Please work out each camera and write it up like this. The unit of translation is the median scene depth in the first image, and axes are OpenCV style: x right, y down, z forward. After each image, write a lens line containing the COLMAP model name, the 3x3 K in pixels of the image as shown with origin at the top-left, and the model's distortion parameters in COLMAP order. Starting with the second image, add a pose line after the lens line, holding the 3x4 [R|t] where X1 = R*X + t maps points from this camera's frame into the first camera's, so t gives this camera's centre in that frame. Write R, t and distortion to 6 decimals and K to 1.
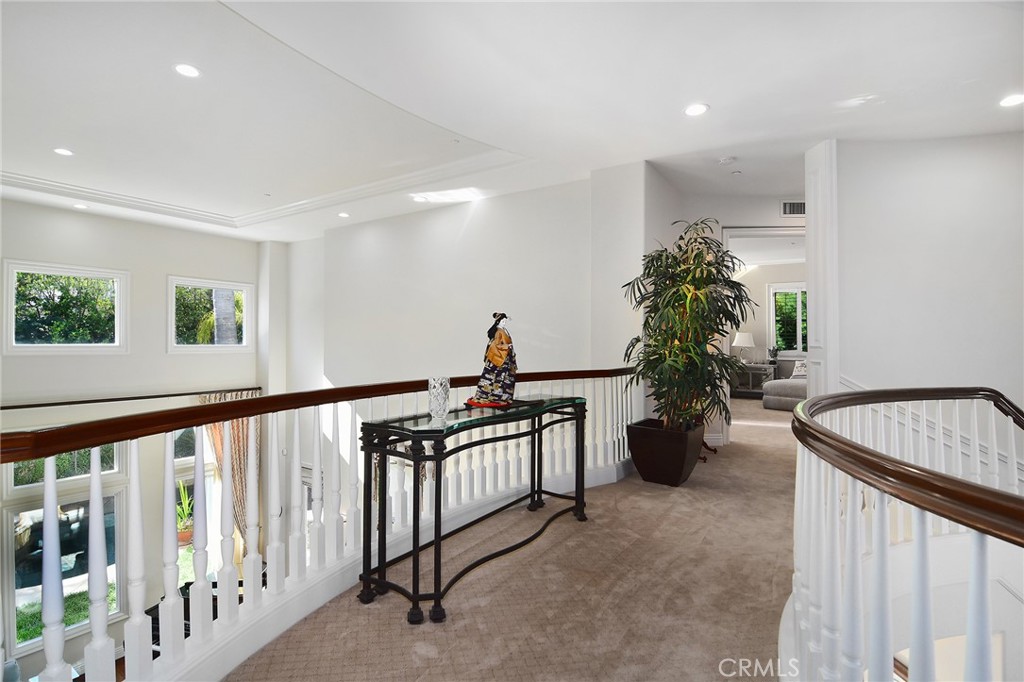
lens RADIAL K [[491.3, 0, 512.0], [0, 491.3, 341.0], [0, 0, 1]] dist [-0.000525, -0.000109]
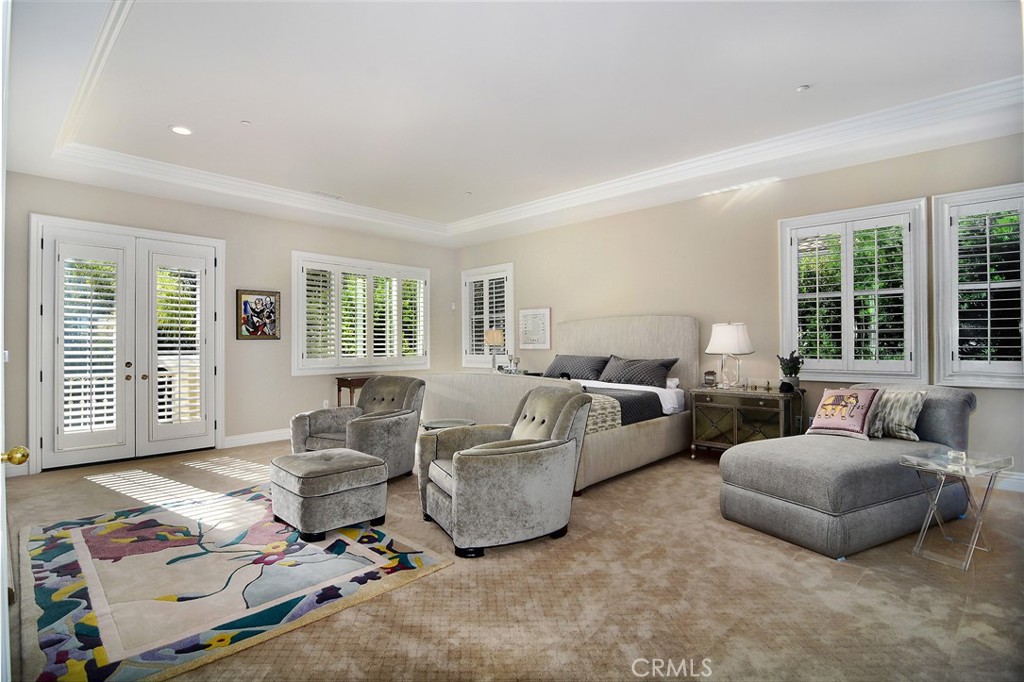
lens RADIAL K [[491.3, 0, 512.0], [0, 491.3, 341.0], [0, 0, 1]] dist [-0.000525, -0.000109]
pose [[0.987291, -0.008059, -0.158719, 0.350926], [0.007144, 0.999954, -0.006336, 0.002254], [0.158763, 0.005122, 0.987303, 0.507094]]
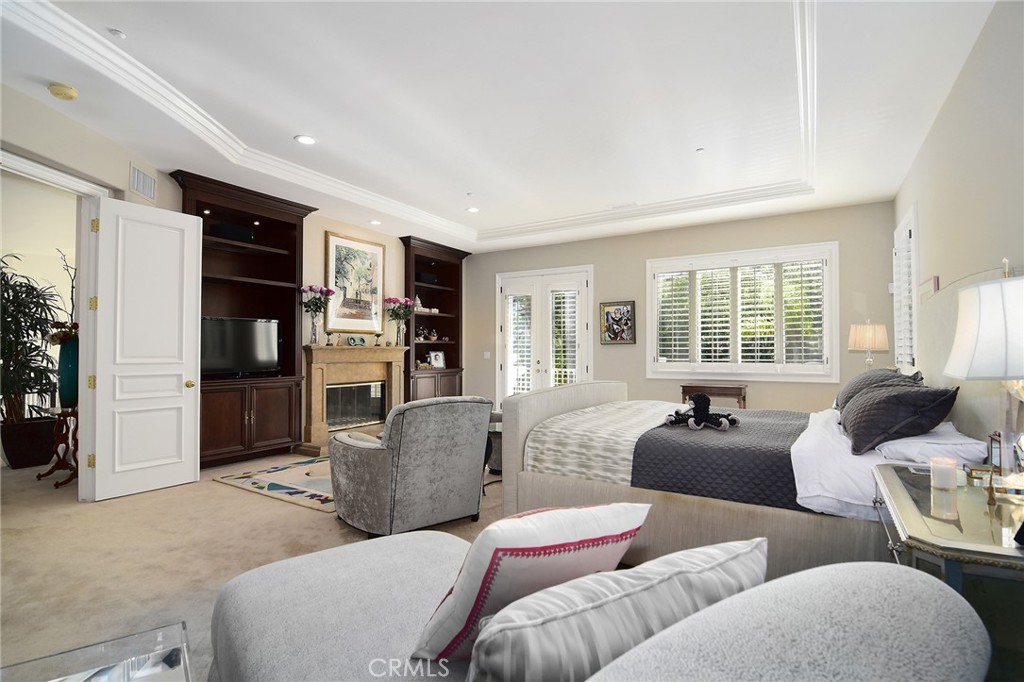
lens RADIAL K [[491.3, 0, 512.0], [0, 491.3, 341.0], [0, 0, 1]] dist [-0.000525, -0.000109]
pose [[0.031044, -0.022430, -0.999266, 3.787087], [0.001936, 0.999748, -0.022381, 0.035356], [0.999516, -0.001240, 0.031080, 5.057549]]
